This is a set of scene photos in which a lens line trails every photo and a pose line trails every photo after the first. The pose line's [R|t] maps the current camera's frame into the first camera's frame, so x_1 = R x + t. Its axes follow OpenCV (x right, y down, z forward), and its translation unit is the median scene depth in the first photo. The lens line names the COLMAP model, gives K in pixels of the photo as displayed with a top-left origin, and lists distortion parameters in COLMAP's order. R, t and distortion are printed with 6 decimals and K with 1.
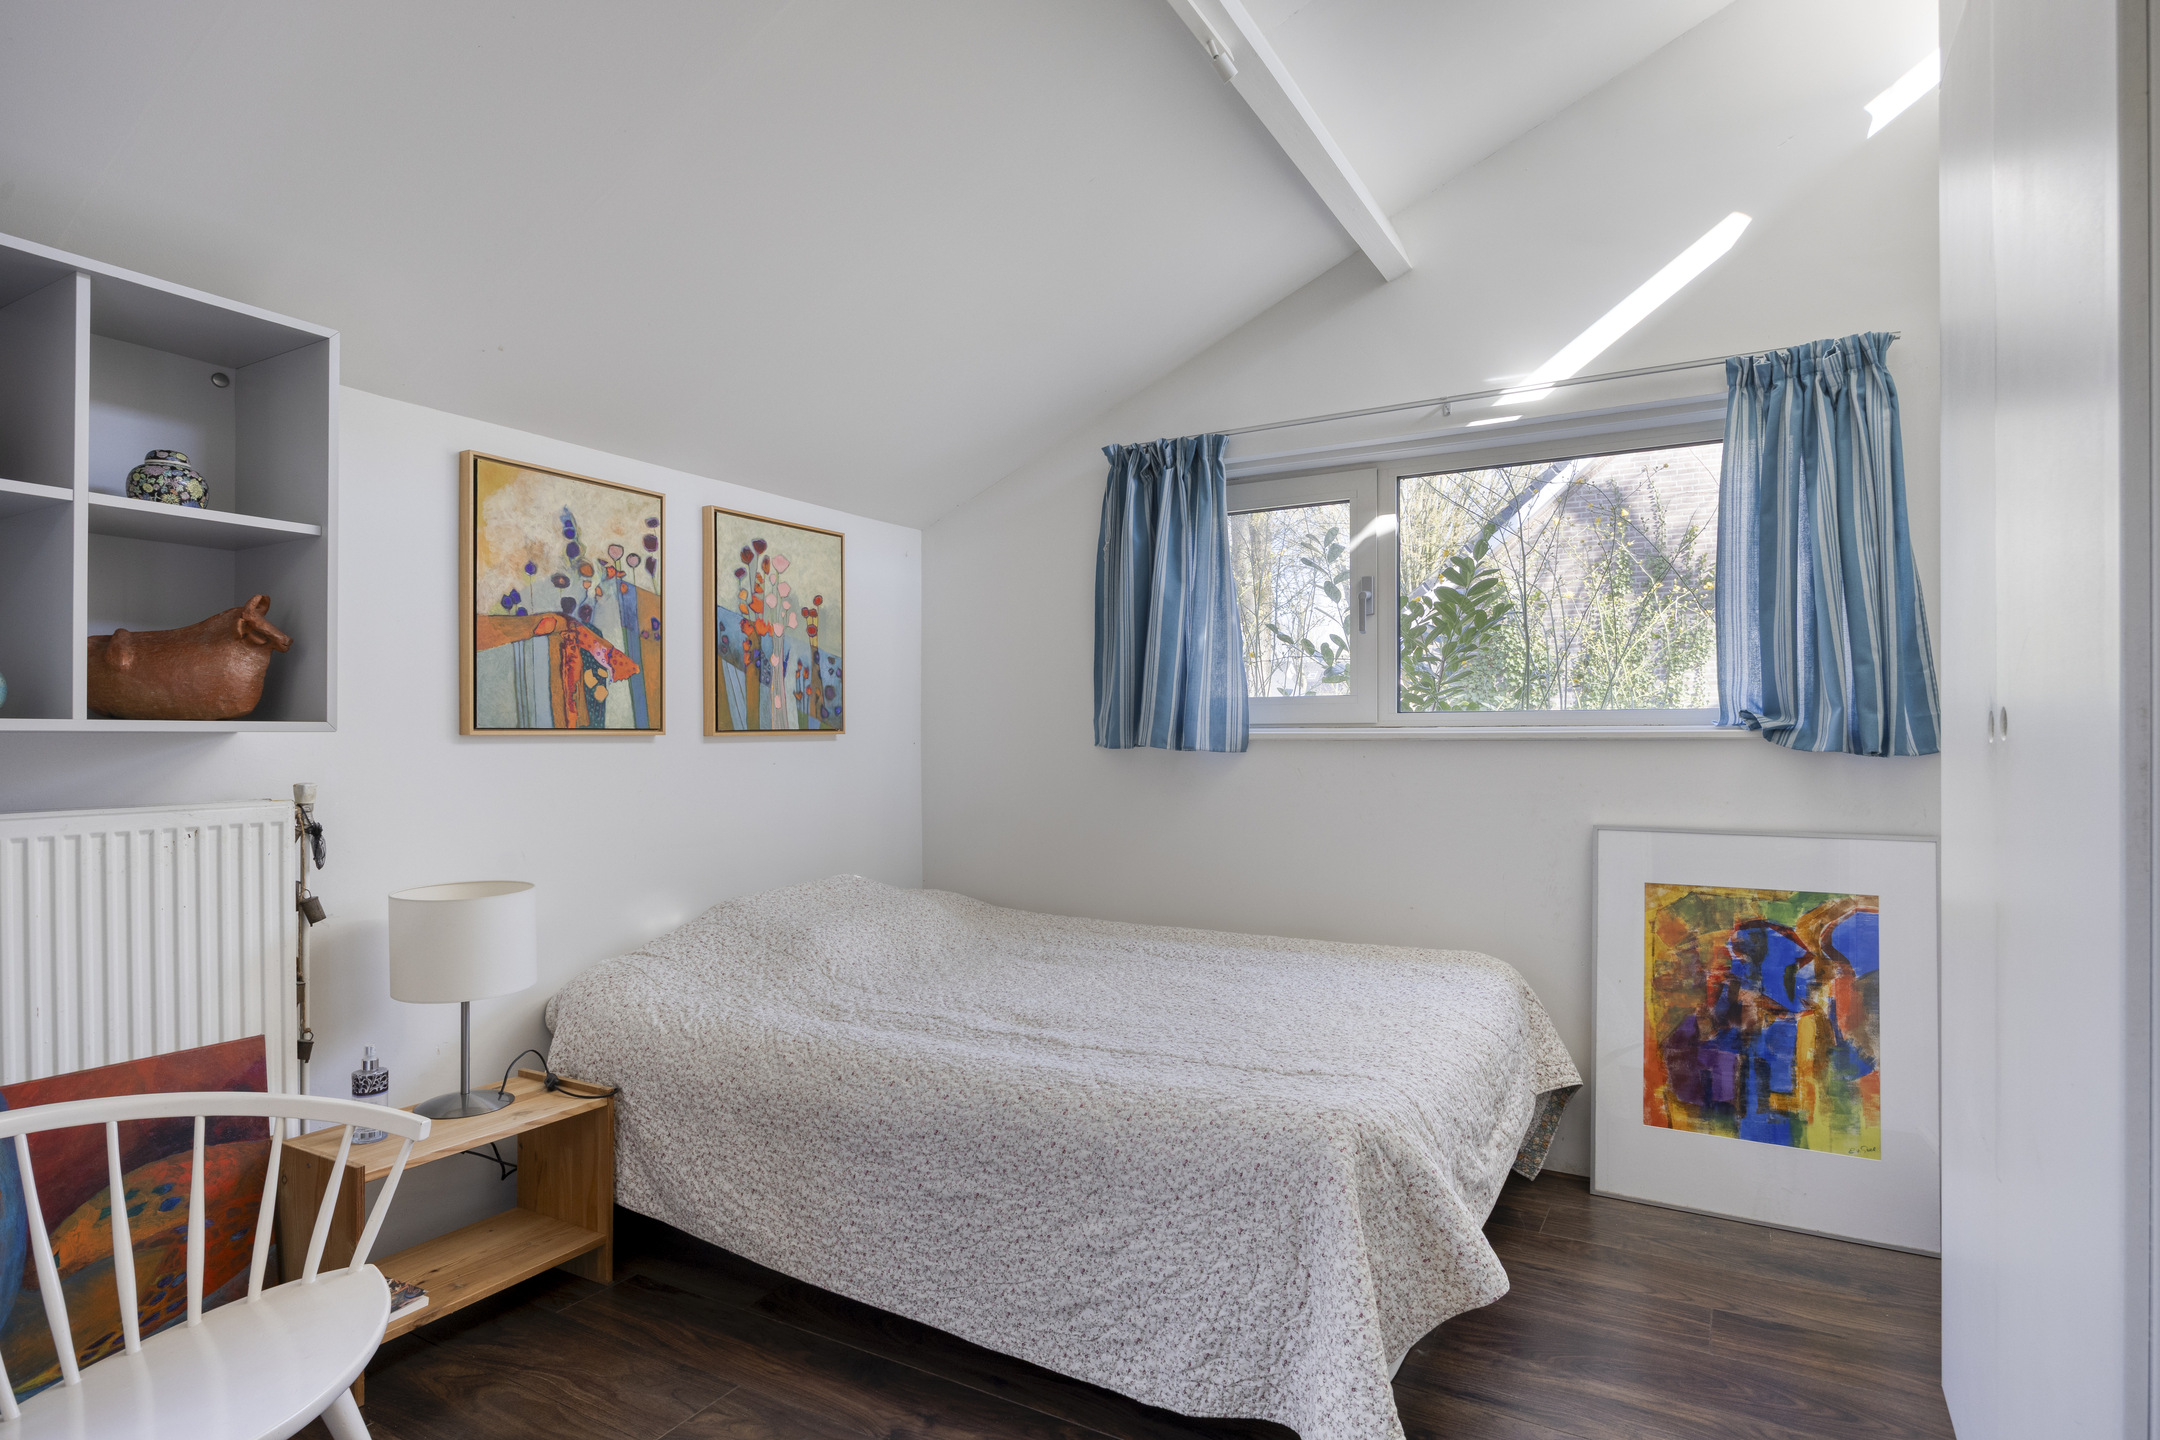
lens RADIAL K [[1163.3, 0, 1077.9], [0, 1163.3, 731.4], [0, 0, 1]] dist [-0.000442, -0.000805]
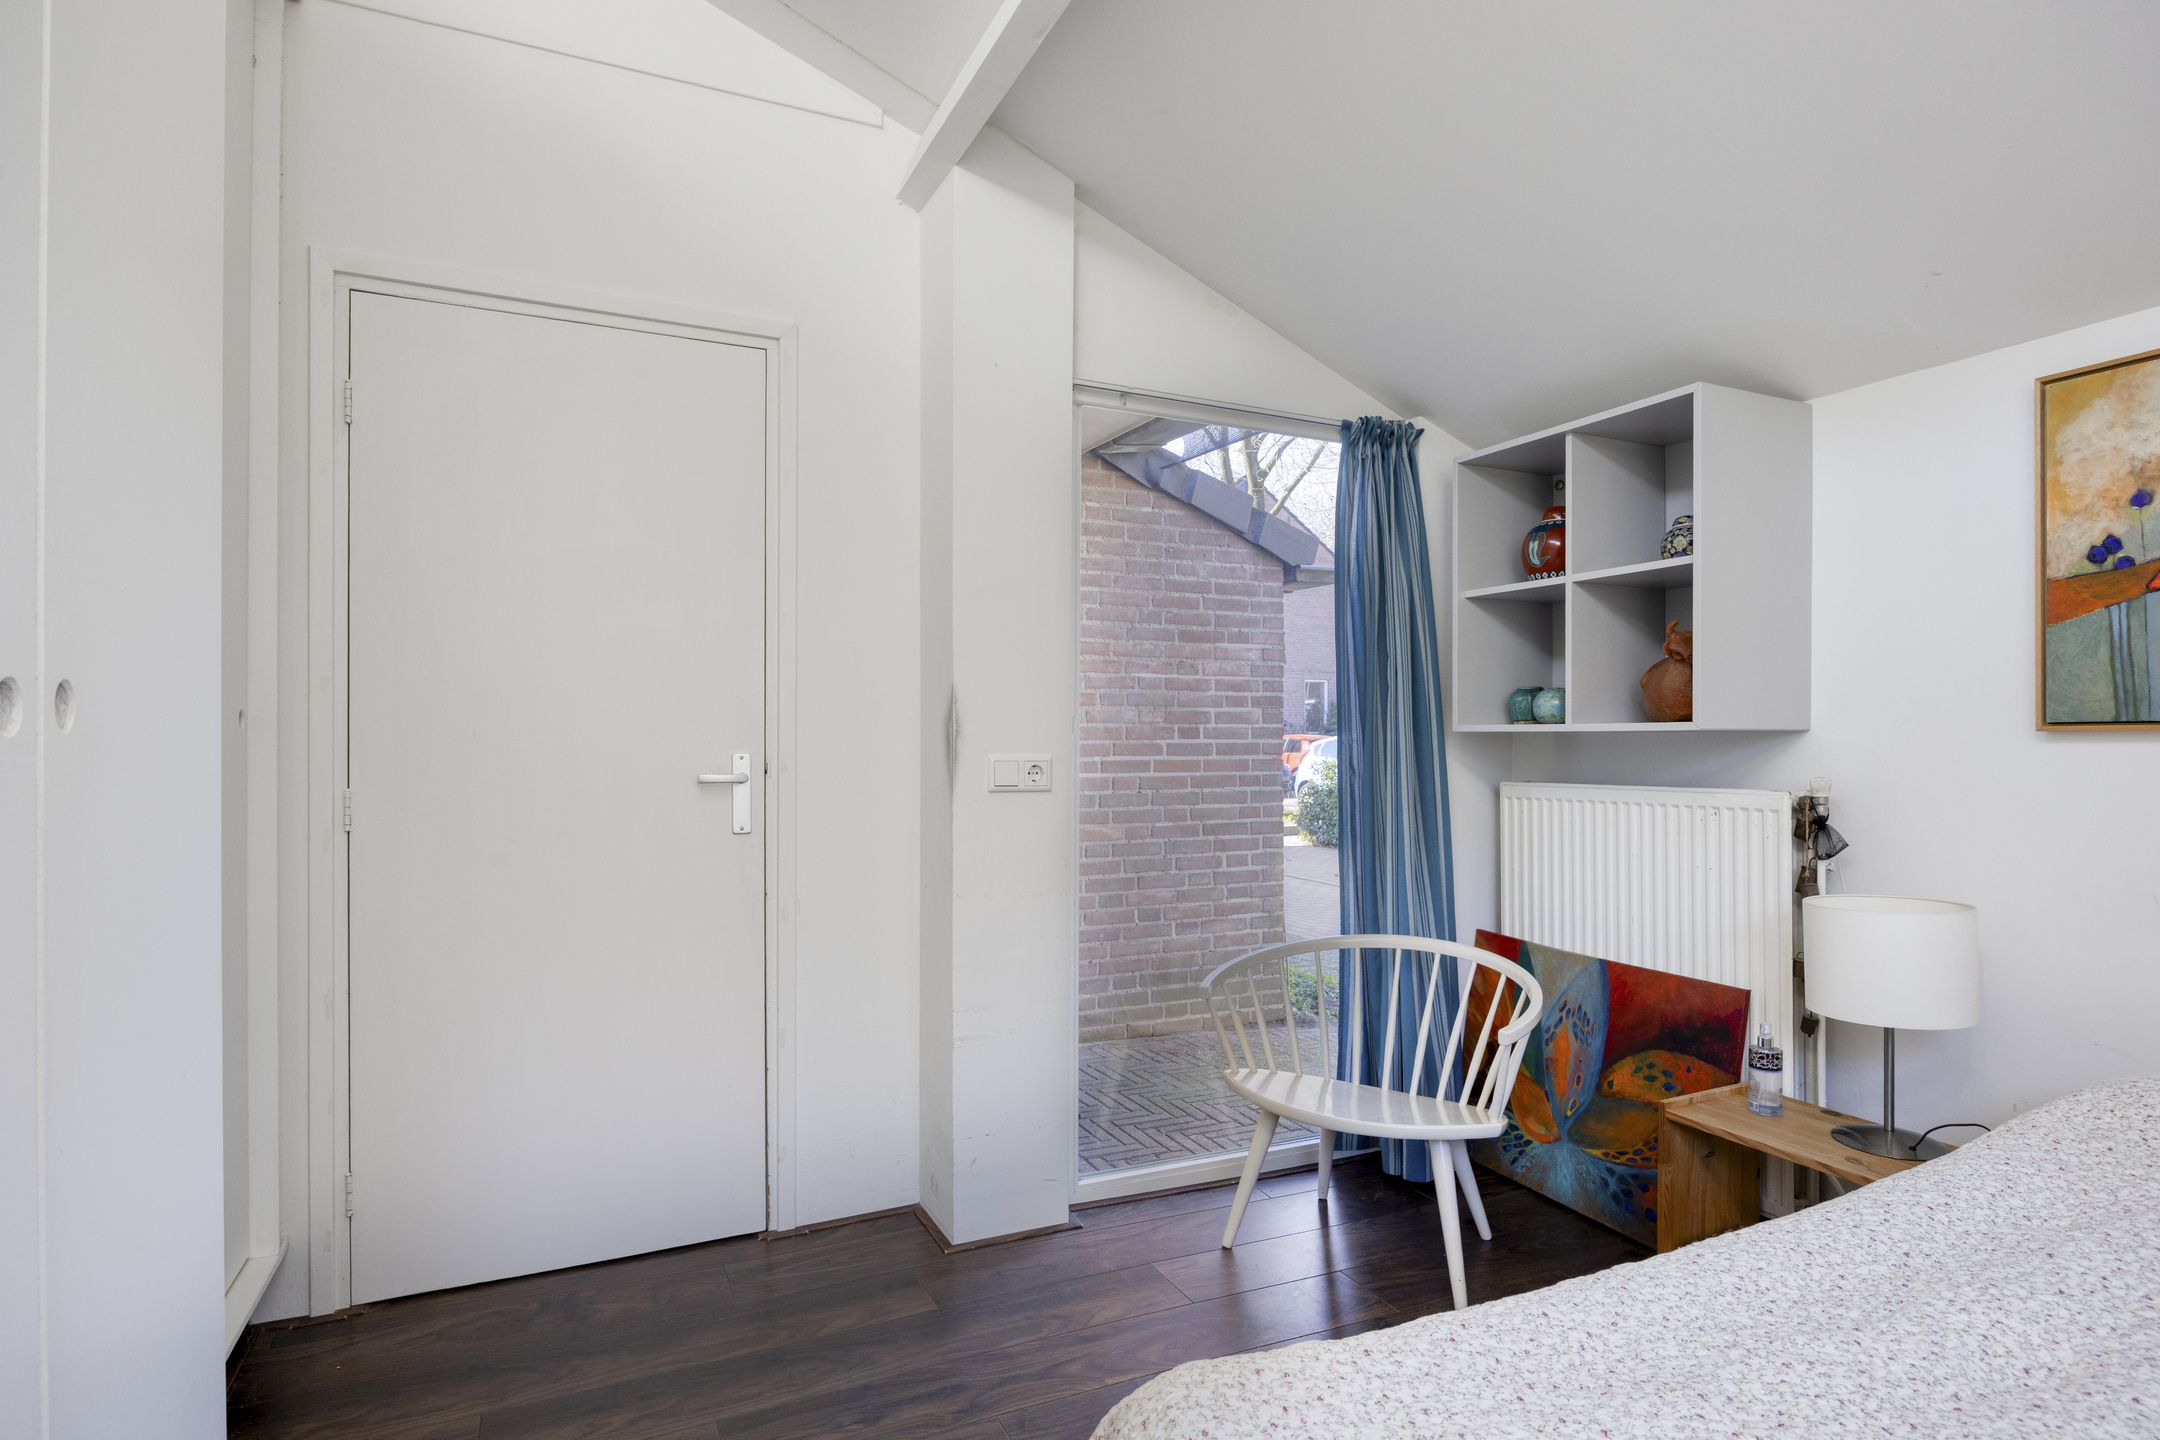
lens RADIAL K [[1163.3, 0, 1081.5], [0, 1163.3, 727.6], [0, 0, 1]] dist [-0.000442, -0.000805]
pose [[-0.586053, -0.003872, -0.810264, 0.501422], [0.006117, 0.999939, -0.009203, 0.003541], [0.810250, -0.010349, -0.585993, 0.904429]]
